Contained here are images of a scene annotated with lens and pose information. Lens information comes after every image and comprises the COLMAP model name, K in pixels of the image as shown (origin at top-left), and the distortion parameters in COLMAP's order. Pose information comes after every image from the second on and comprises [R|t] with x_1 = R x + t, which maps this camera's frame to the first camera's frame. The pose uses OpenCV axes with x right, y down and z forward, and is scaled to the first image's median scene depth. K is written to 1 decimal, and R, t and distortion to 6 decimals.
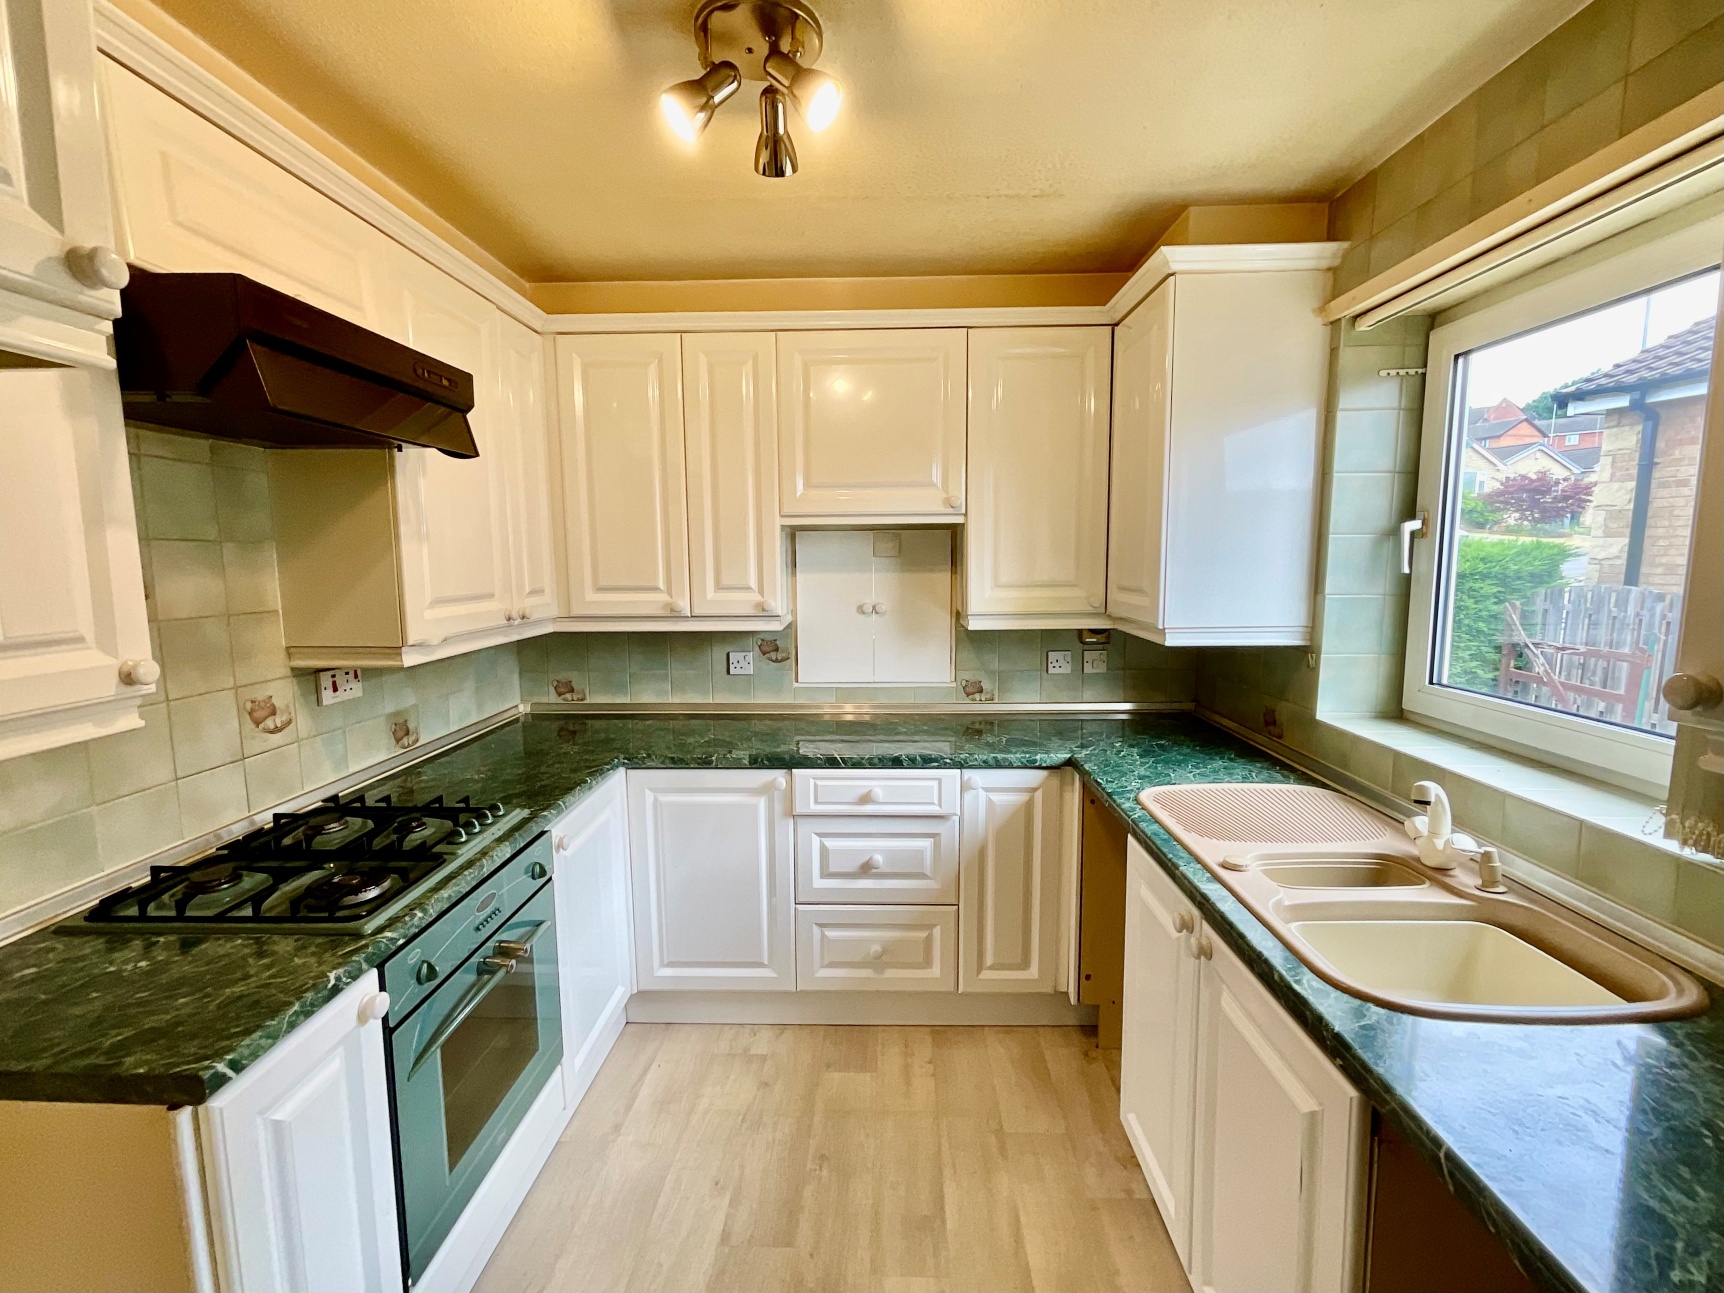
lens RADIAL K [[788.0, 0, 862.0], [0, 788.0, 646.5], [0, 0, 1]] dist [-0.002335, -0.000125]
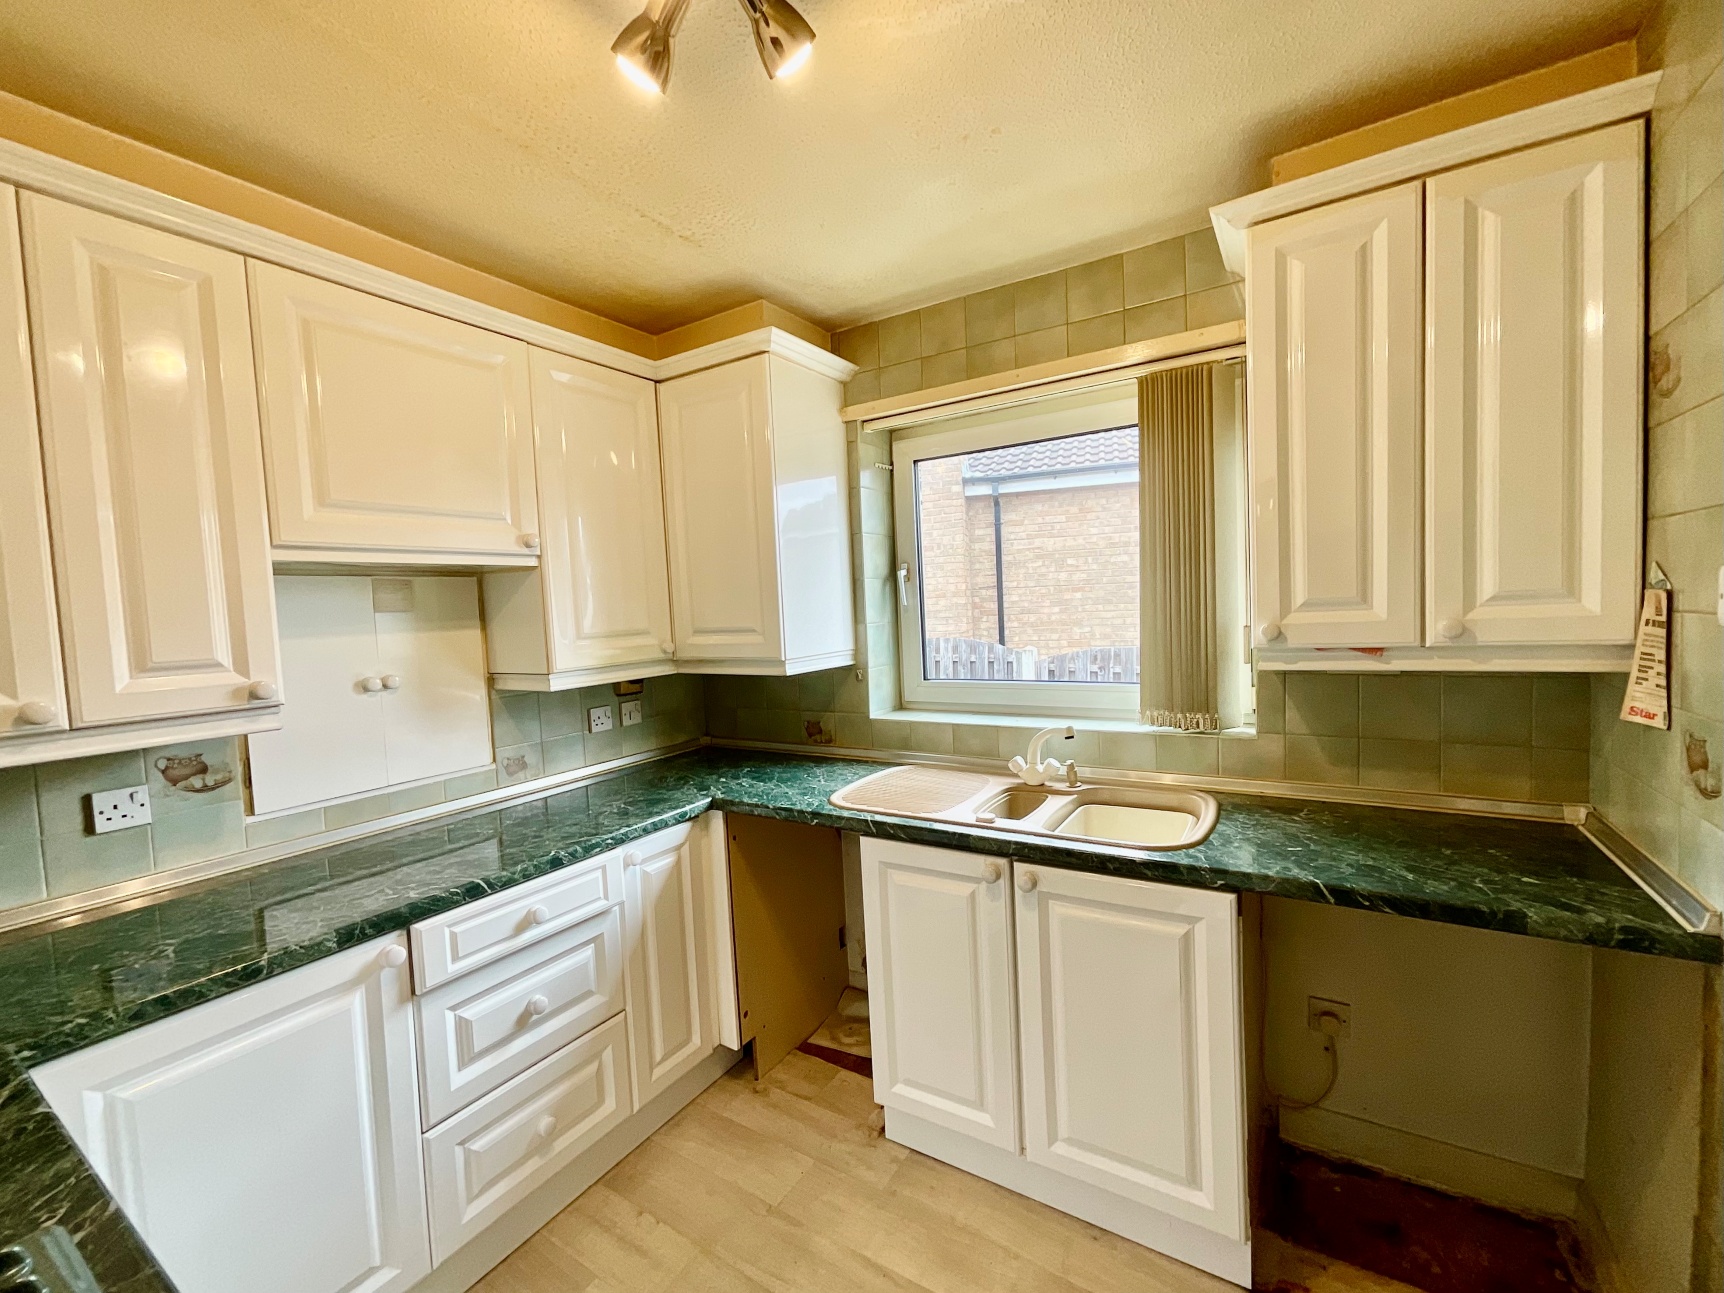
lens RADIAL K [[720.1, 0, 884.7], [0, 720.1, 645.3], [0, 0, 1]] dist [-0.001862, 0.000854]
pose [[0.493161, -0.063725, 0.867601, -0.398057], [0.144481, 0.989462, -0.009450, -0.012472], [-0.857856, 0.130012, 0.497172, 0.332613]]
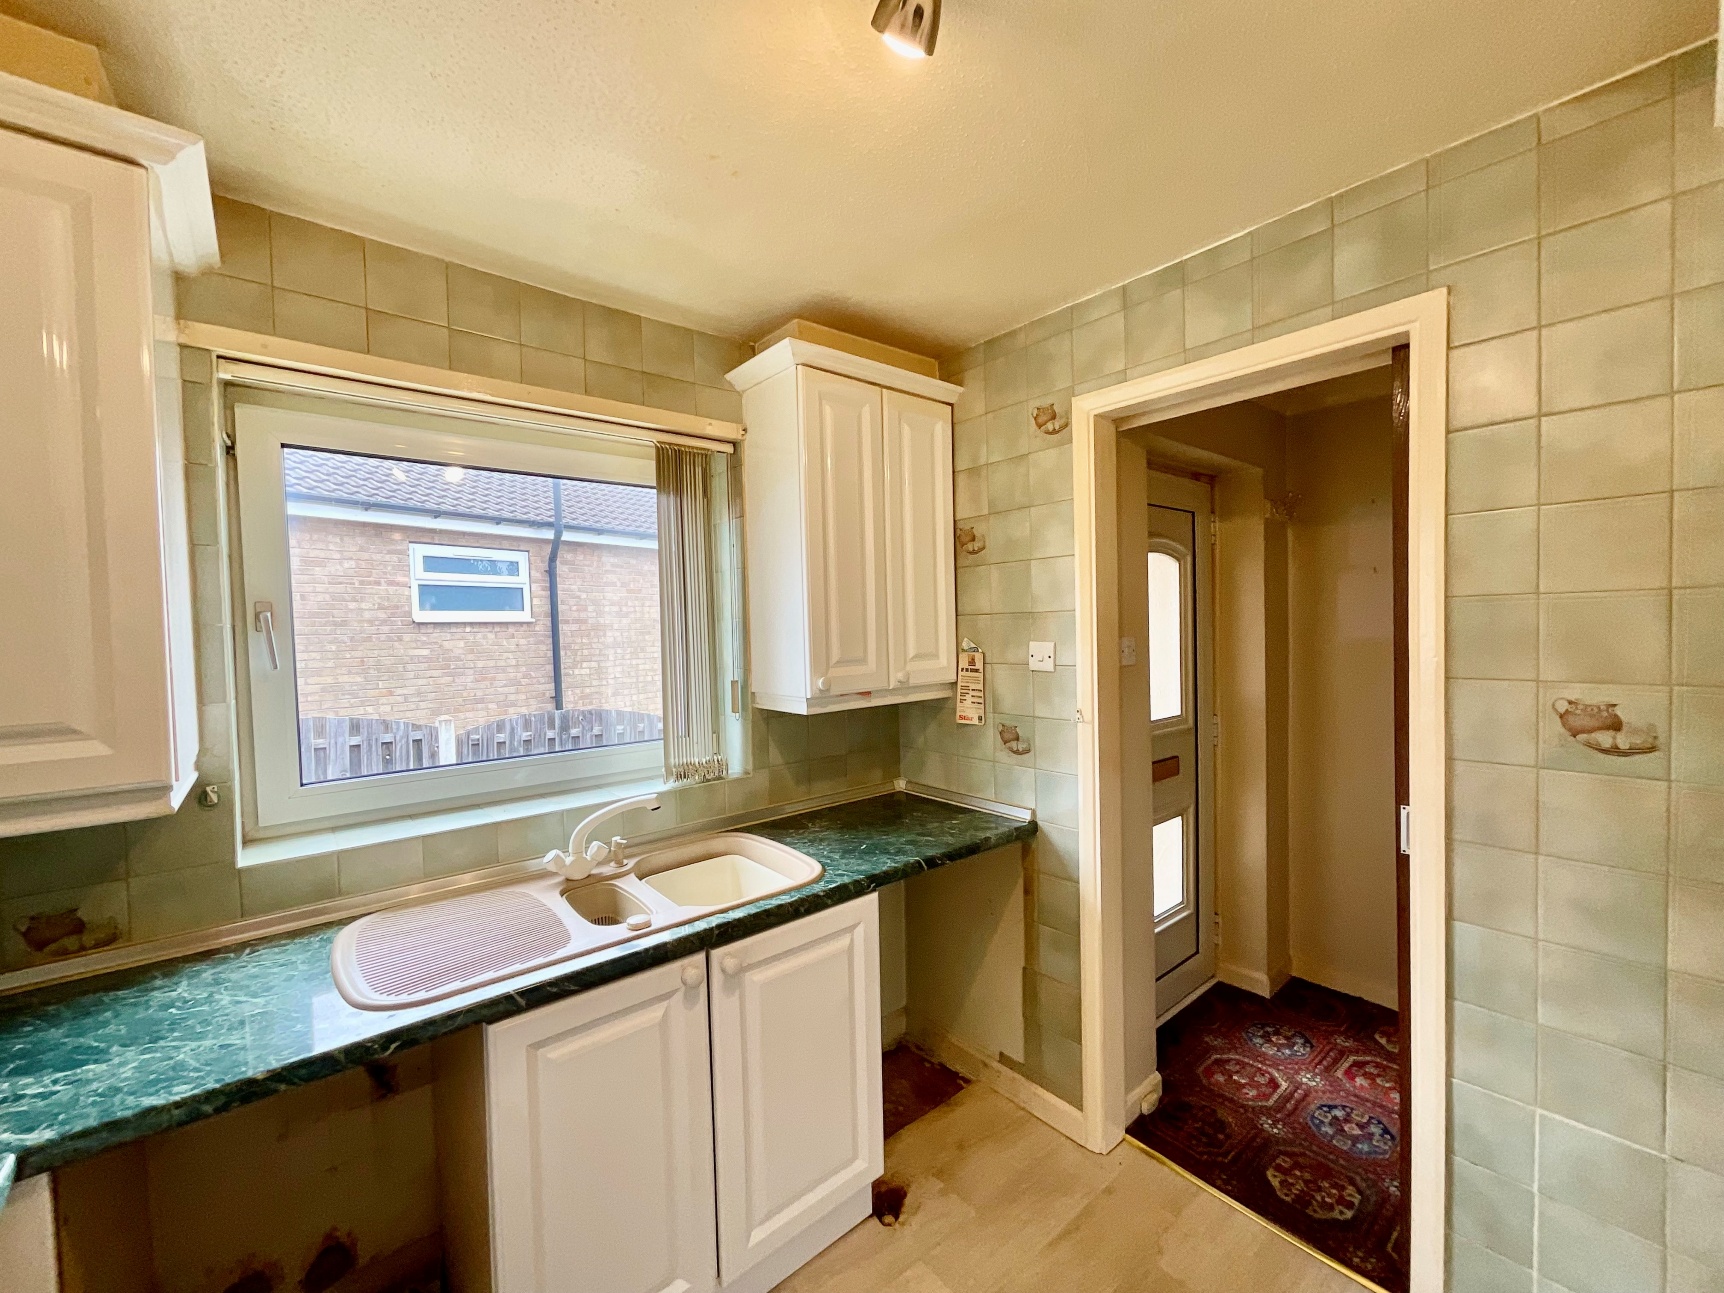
lens RADIAL K [[693.4, 0, 862.0], [0, 693.4, 646.5], [0, 0, 1]] dist [-0.002168, -0.000081]
pose [[-0.662011, 0.002832, 0.749489, -0.283572], [0.117894, 0.987938, 0.100401, -0.102078], [-0.740164, 0.154827, -0.654359, 0.864305]]
